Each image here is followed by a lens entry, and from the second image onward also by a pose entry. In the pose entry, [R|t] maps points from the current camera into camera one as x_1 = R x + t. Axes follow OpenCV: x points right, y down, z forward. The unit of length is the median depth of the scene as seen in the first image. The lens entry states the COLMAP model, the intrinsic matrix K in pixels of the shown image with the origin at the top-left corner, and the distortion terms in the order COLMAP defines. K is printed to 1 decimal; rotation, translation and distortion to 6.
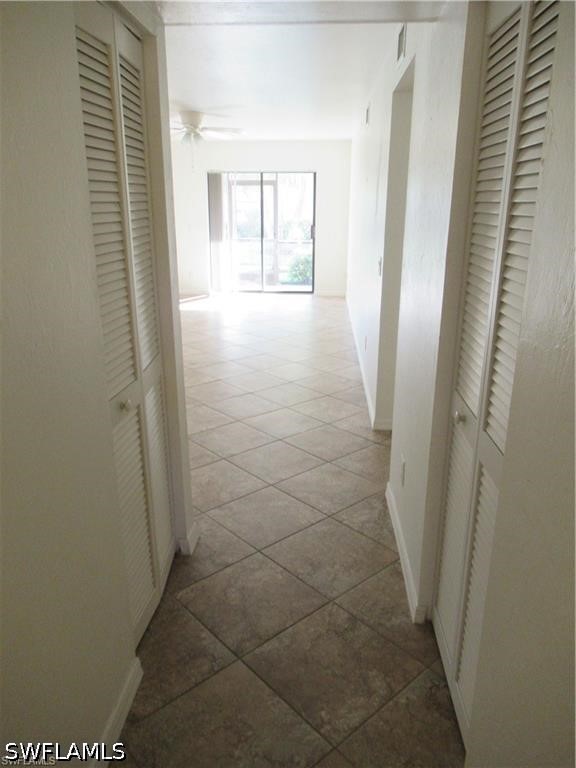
lens RADIAL K [[575.8, 0, 286.1], [0, 575.8, 379.7], [0, 0, 1]] dist [0.001964, -0.008537]
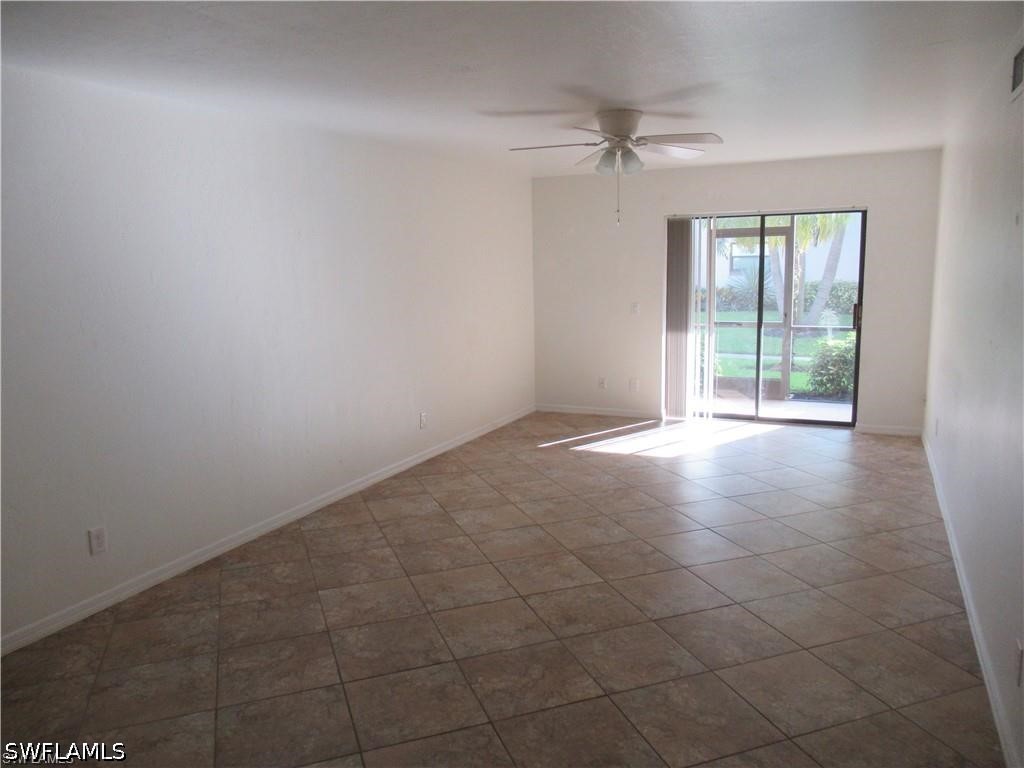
lens RADIAL K [[767.7, 0, 512.0], [0, 767.7, 384.0], [0, 0, 1]] dist [0.001964, -0.008537]
pose [[0.932348, 0.039673, -0.359380, 0.005113], [-0.086456, 0.989590, -0.115051, -0.079916], [0.351074, 0.138338, 0.926072, 0.217755]]
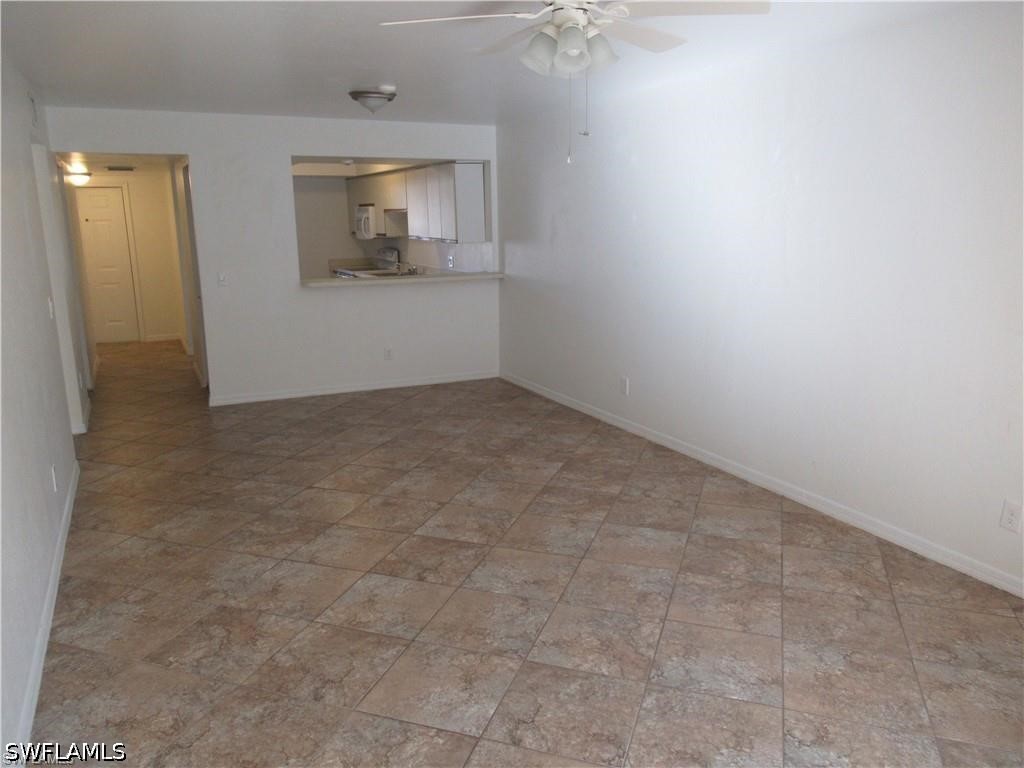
lens RADIAL K [[767.7, 0, 512.0], [0, 767.7, 384.0], [0, 0, 1]] dist [0.001964, -0.008537]
pose [[-0.868840, 0.112796, -0.482072, 0.053163], [-0.134808, 0.883012, 0.449574, -0.289484], [0.476386, 0.455595, -0.751991, 0.909421]]
